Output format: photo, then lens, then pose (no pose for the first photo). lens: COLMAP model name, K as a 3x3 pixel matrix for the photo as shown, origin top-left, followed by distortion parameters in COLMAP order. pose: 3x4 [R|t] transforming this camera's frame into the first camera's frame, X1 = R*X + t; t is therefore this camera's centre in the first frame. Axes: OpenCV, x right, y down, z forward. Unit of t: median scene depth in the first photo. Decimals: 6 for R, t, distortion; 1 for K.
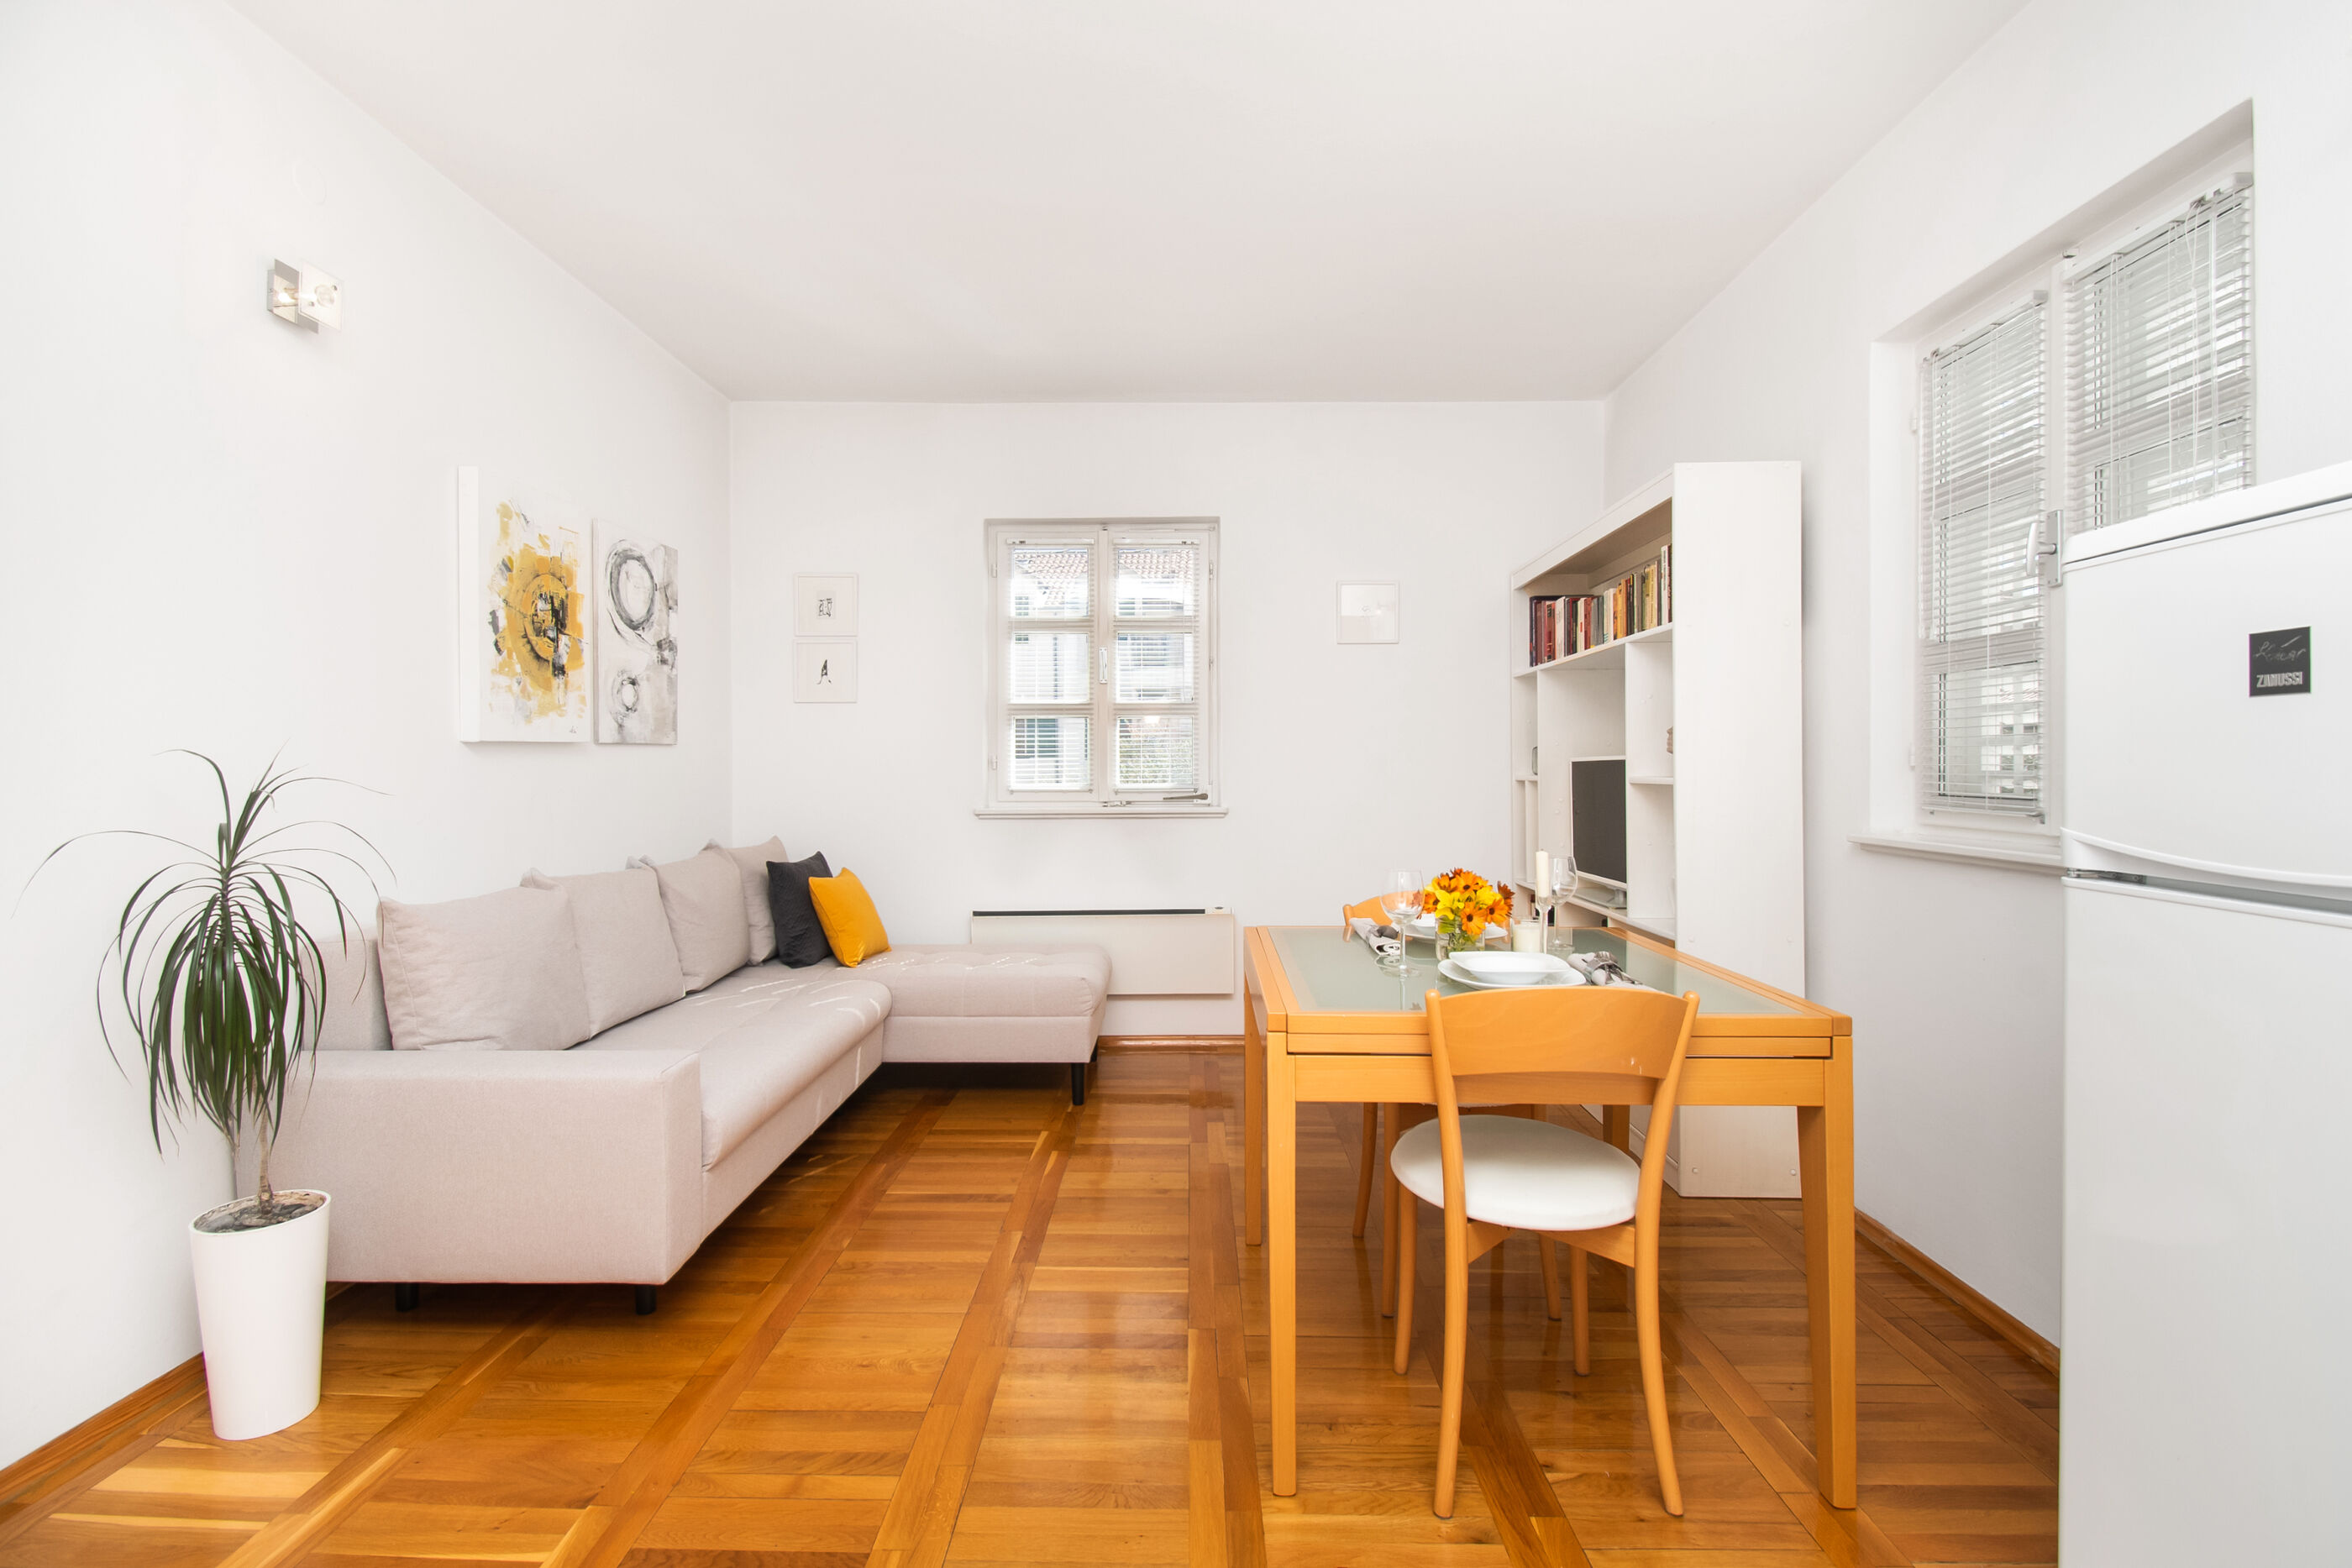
lens RADIAL K [[1139.2, 0, 1177.9], [0, 1139.2, 823.3], [0, 0, 1]] dist [-0.000447, -0.000084]
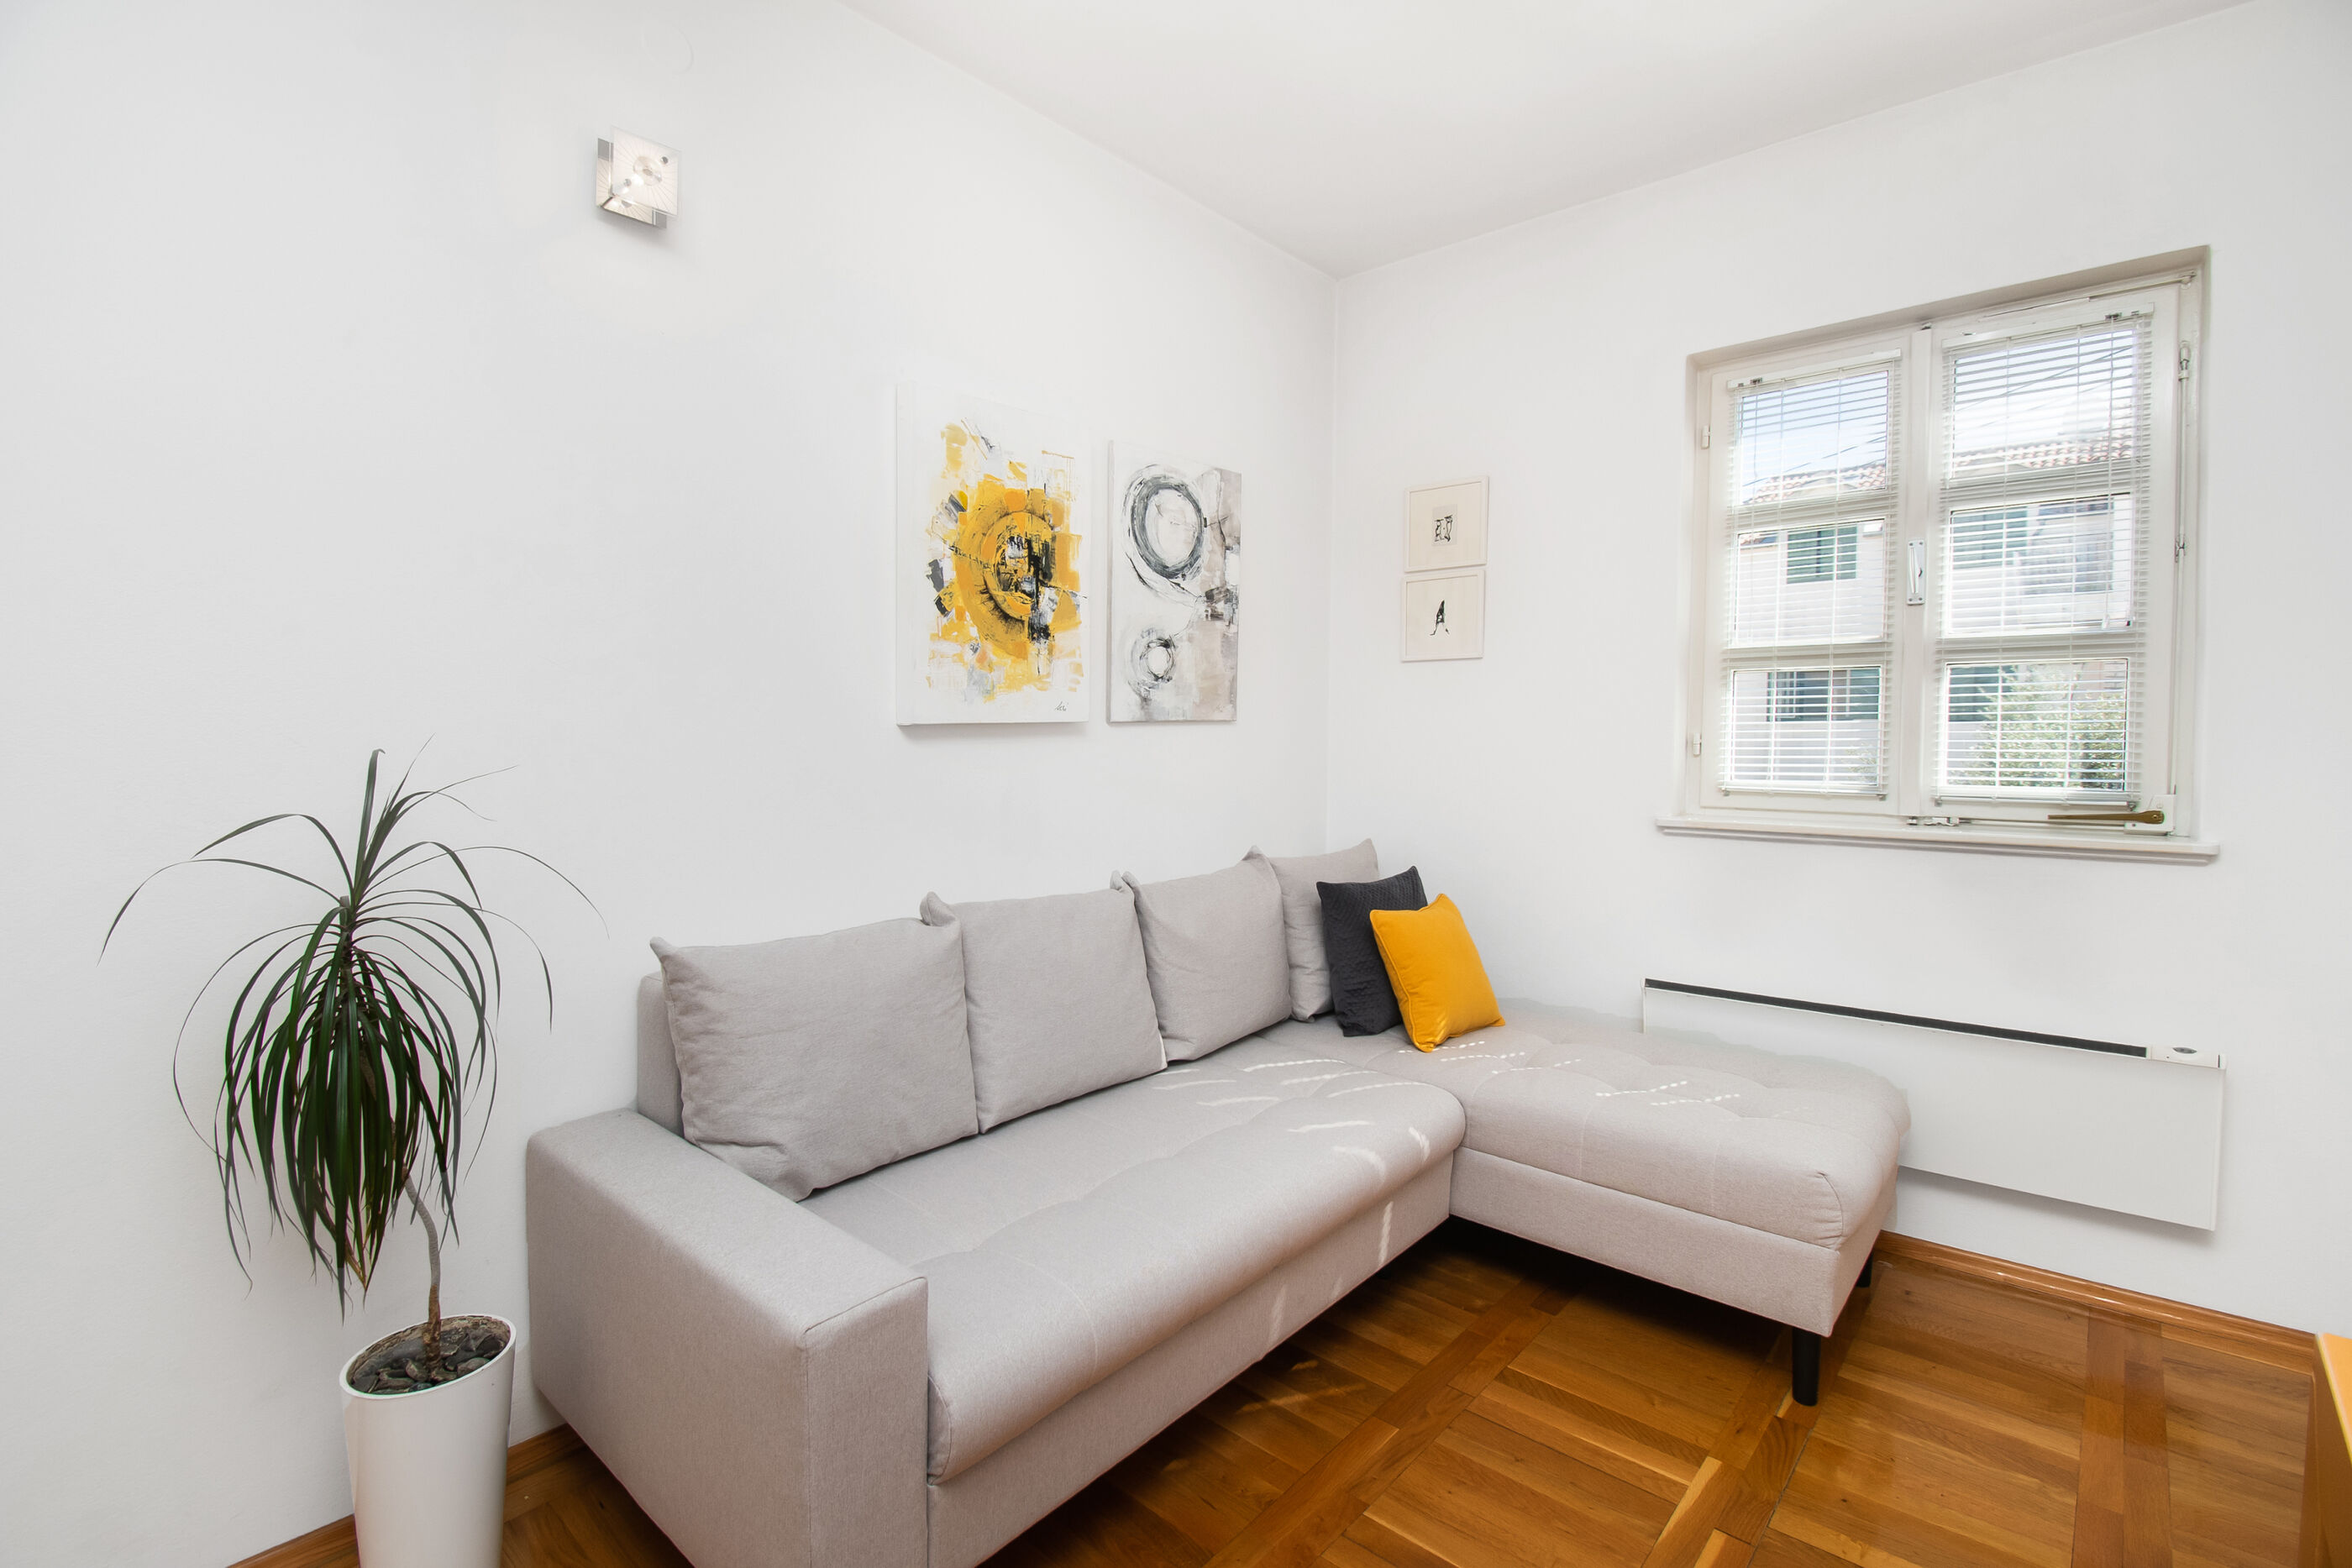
lens RADIAL K [[1062.1, 0, 1135.5], [0, 1062.1, 767.6], [0, 0, 1]] dist [0.000013, -0.000779]
pose [[0.740134, 0.027133, -0.671912, 0.005912], [-0.033872, 0.999422, 0.003046, -0.040937], [0.671606, 0.020505, 0.740625, 0.456754]]
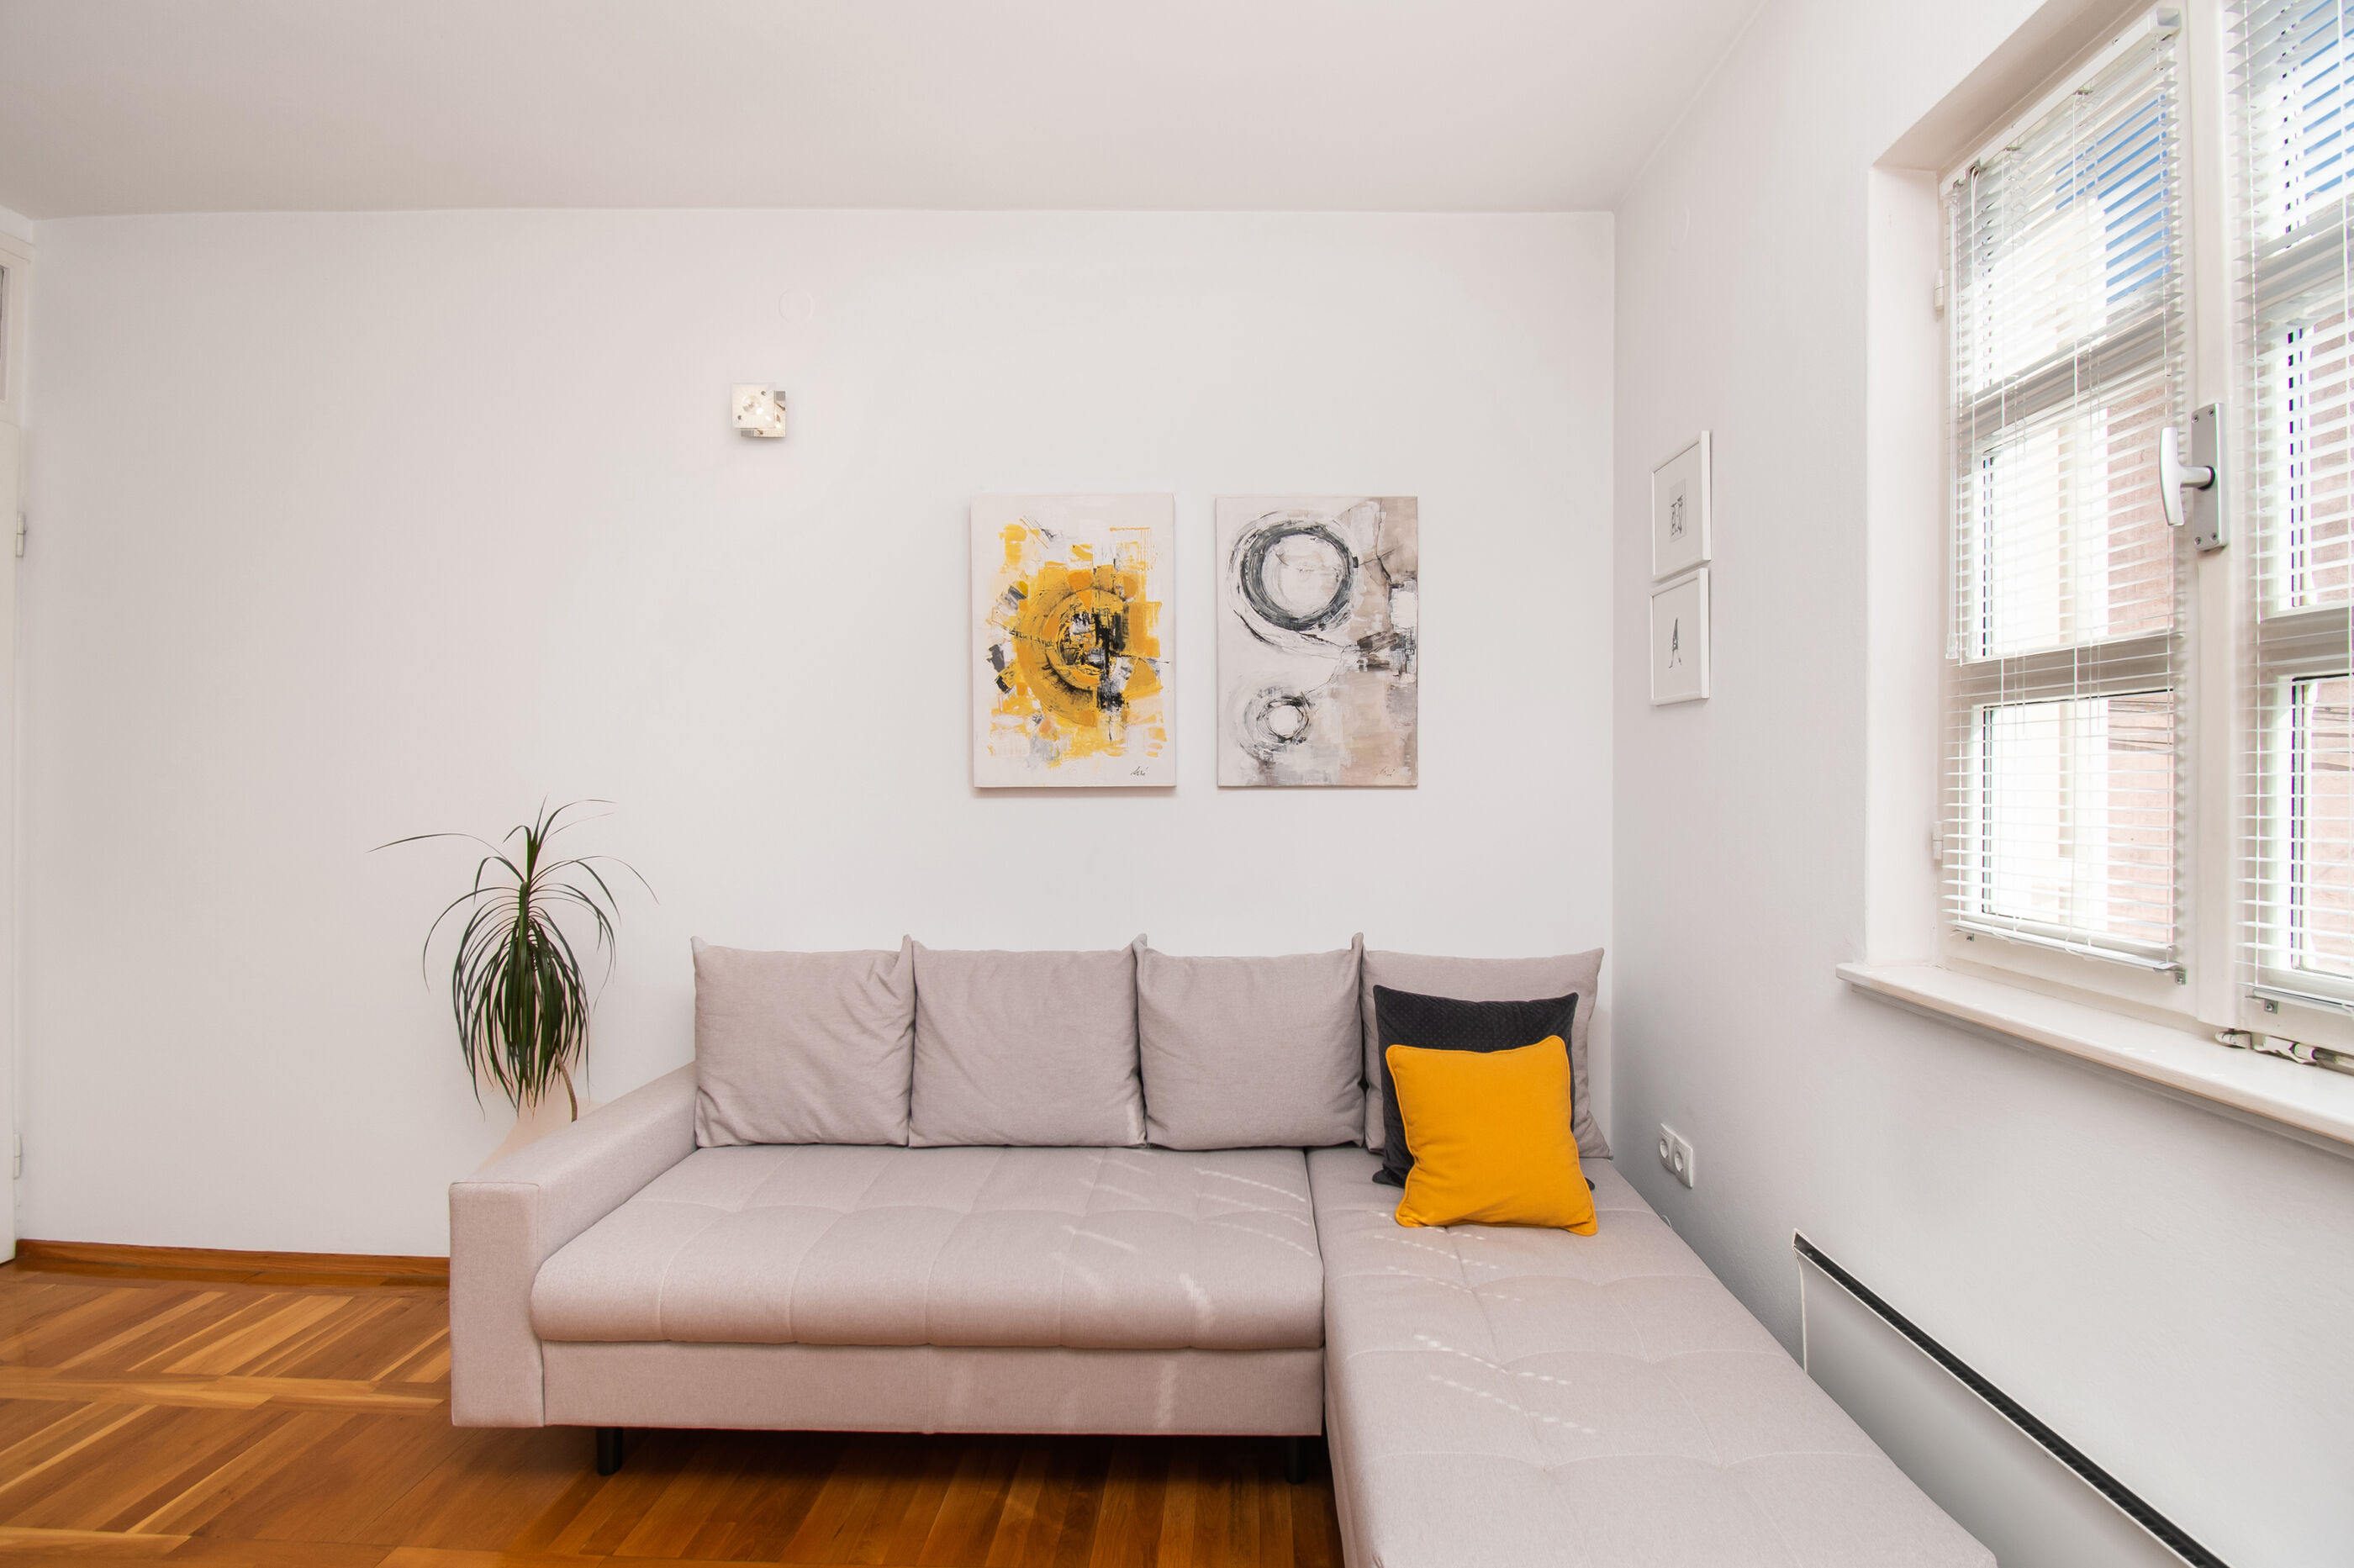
lens RADIAL K [[1062.9, 0, 1177.0], [0, 1062.9, 784.0], [0, 0, 1]] dist [-0.000420, -0.000633]
pose [[-0.022547, 0.009768, -0.999698, 0.211955], [-0.056197, 0.998359, 0.011022, -0.077837], [0.998165, 0.056429, -0.021961, 0.979449]]
